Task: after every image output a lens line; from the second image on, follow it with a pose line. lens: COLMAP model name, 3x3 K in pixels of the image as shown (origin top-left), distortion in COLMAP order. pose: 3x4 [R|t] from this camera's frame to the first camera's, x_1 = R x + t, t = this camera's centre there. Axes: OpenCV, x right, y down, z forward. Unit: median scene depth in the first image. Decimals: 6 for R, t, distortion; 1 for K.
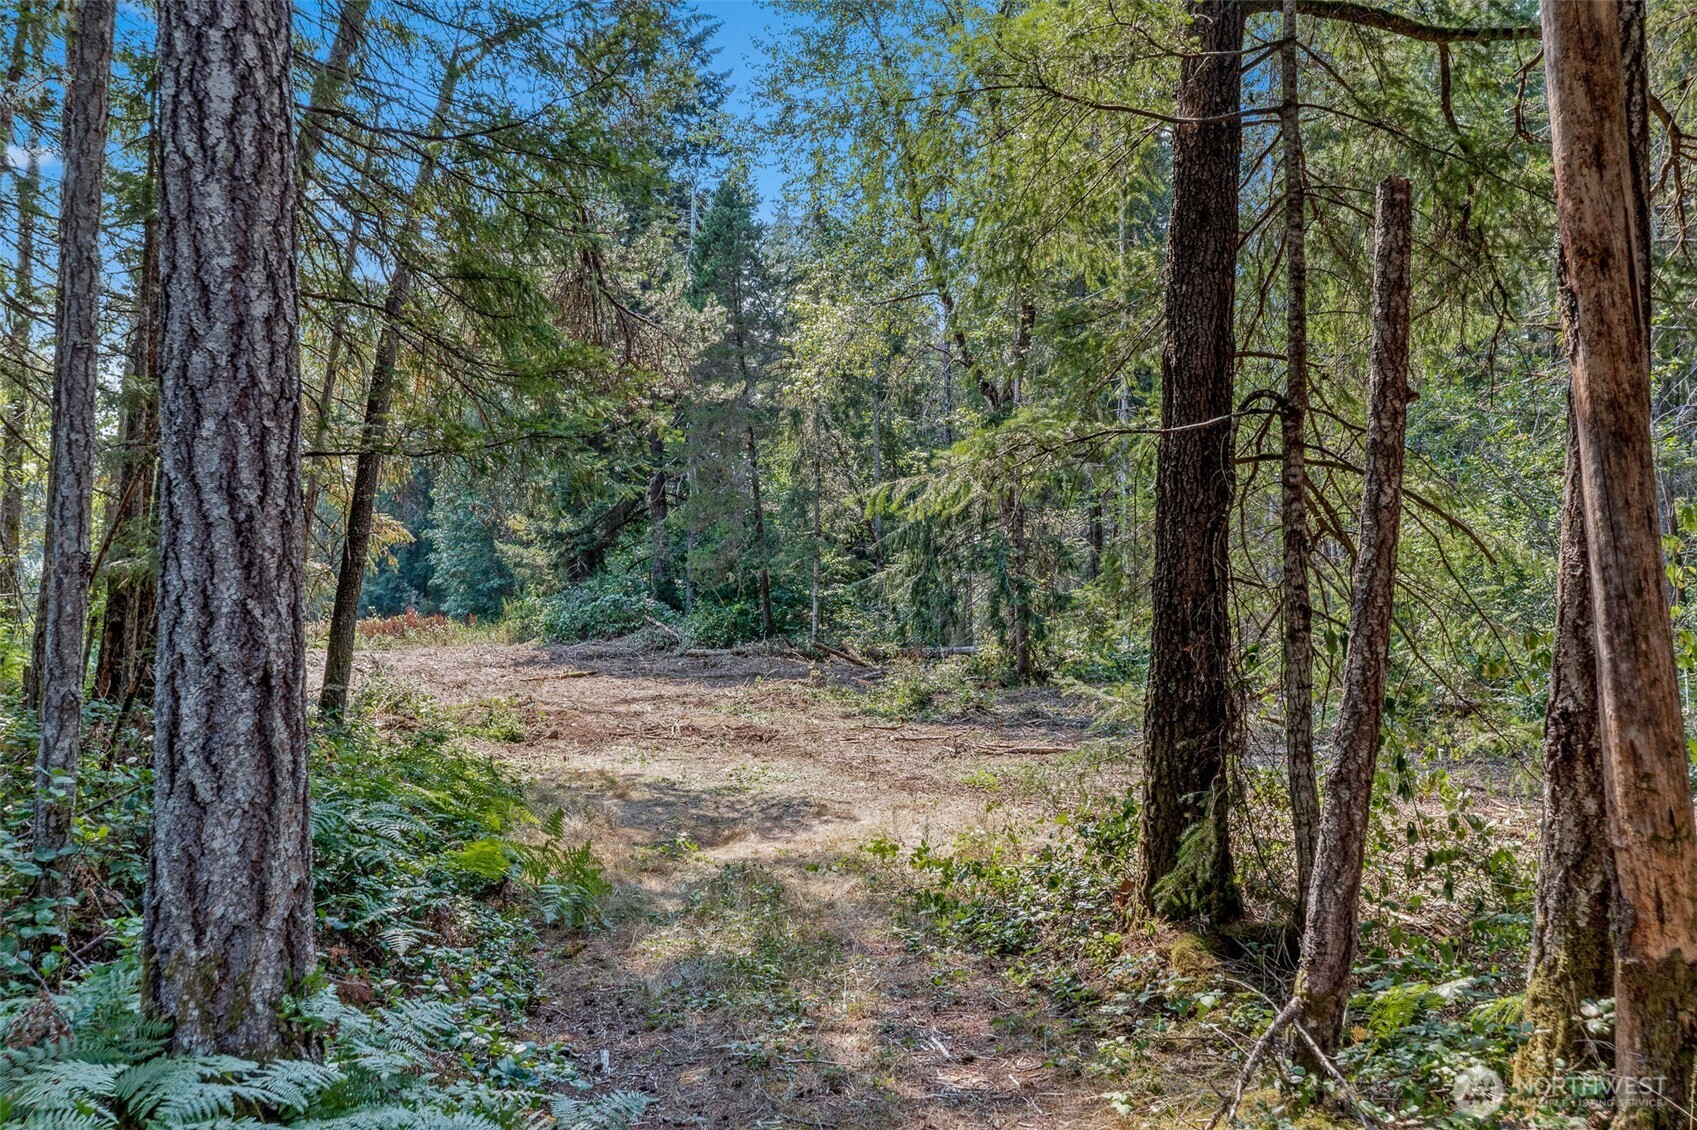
lens RADIAL K [[1334.8, 0, 849.1], [0, 1334.8, 563.1], [0, 0, 1]] dist [-0.009316, -0.007925]
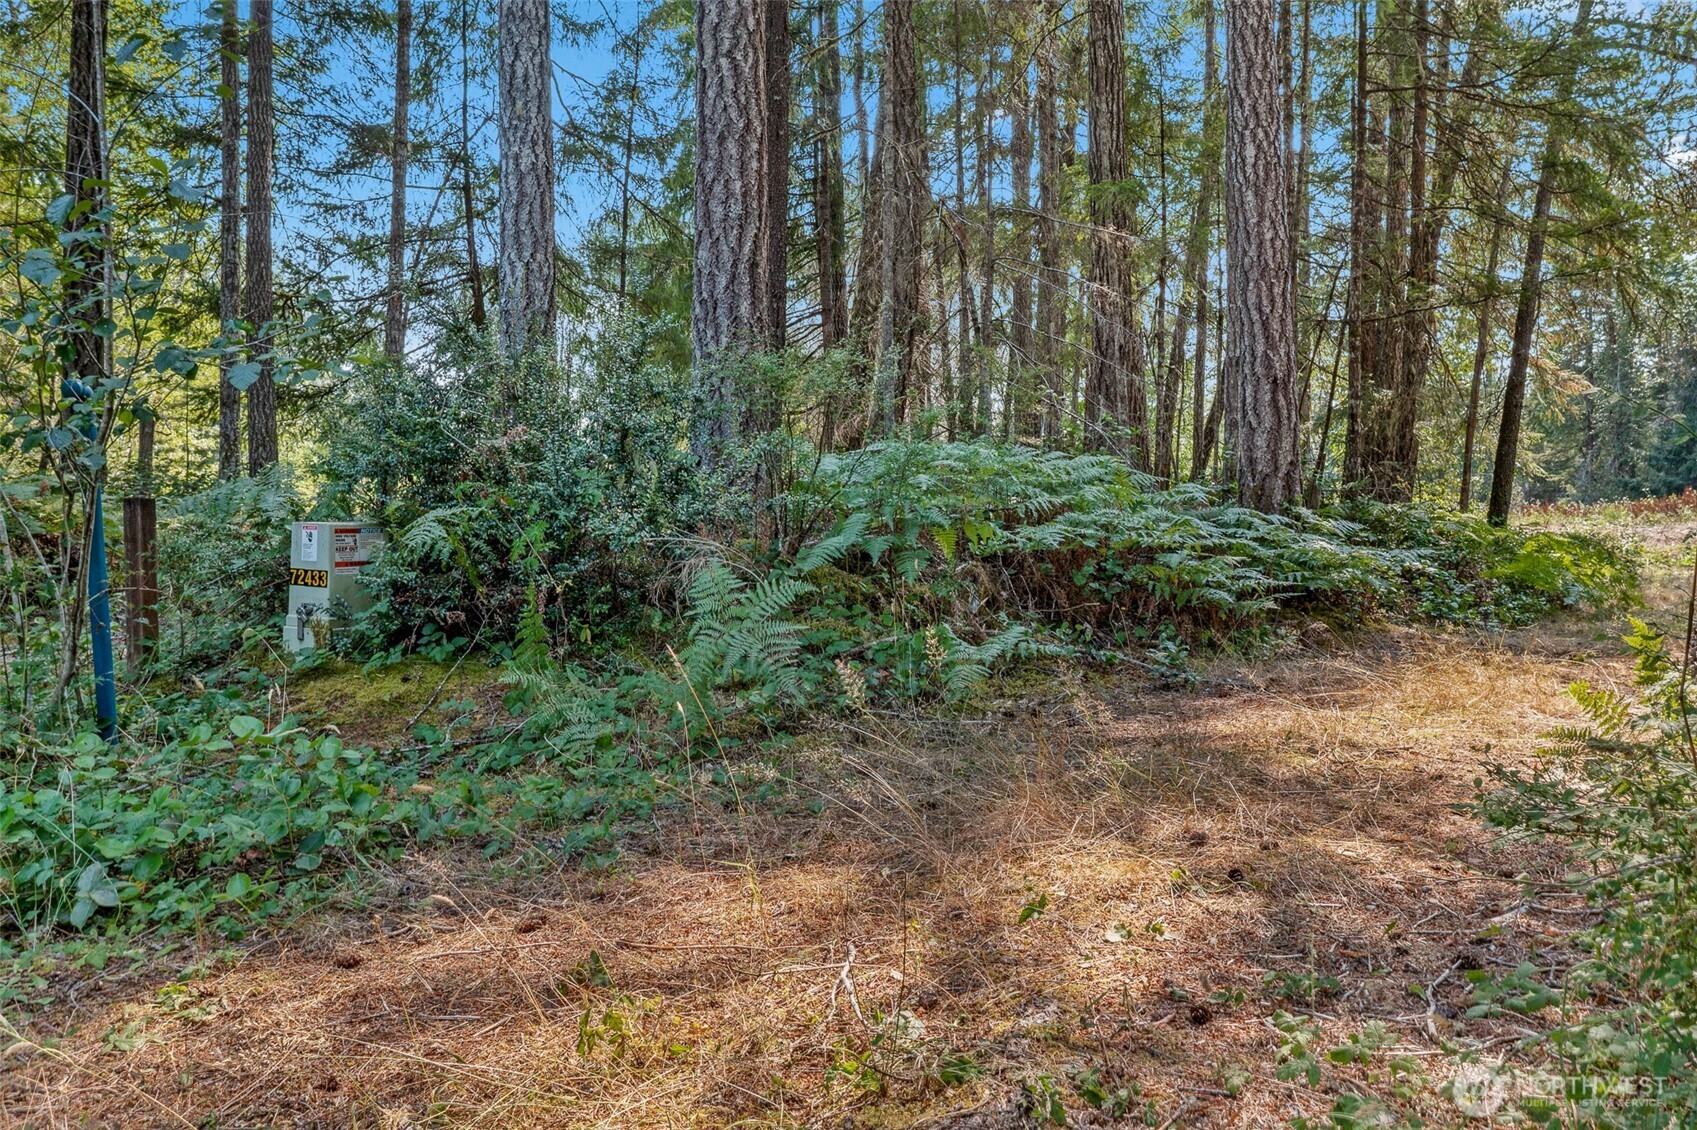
lens RADIAL K [[1334.8, 0, 844.9], [0, 1334.8, 569.4], [0, 0, 1]] dist [-0.009316, -0.007925]
pose [[0.599616, 0.000641, -0.800287, 1.125695], [0.051763, 0.997875, 0.039583, 0.306433], [0.798612, -0.065160, 0.598309, -1.228932]]
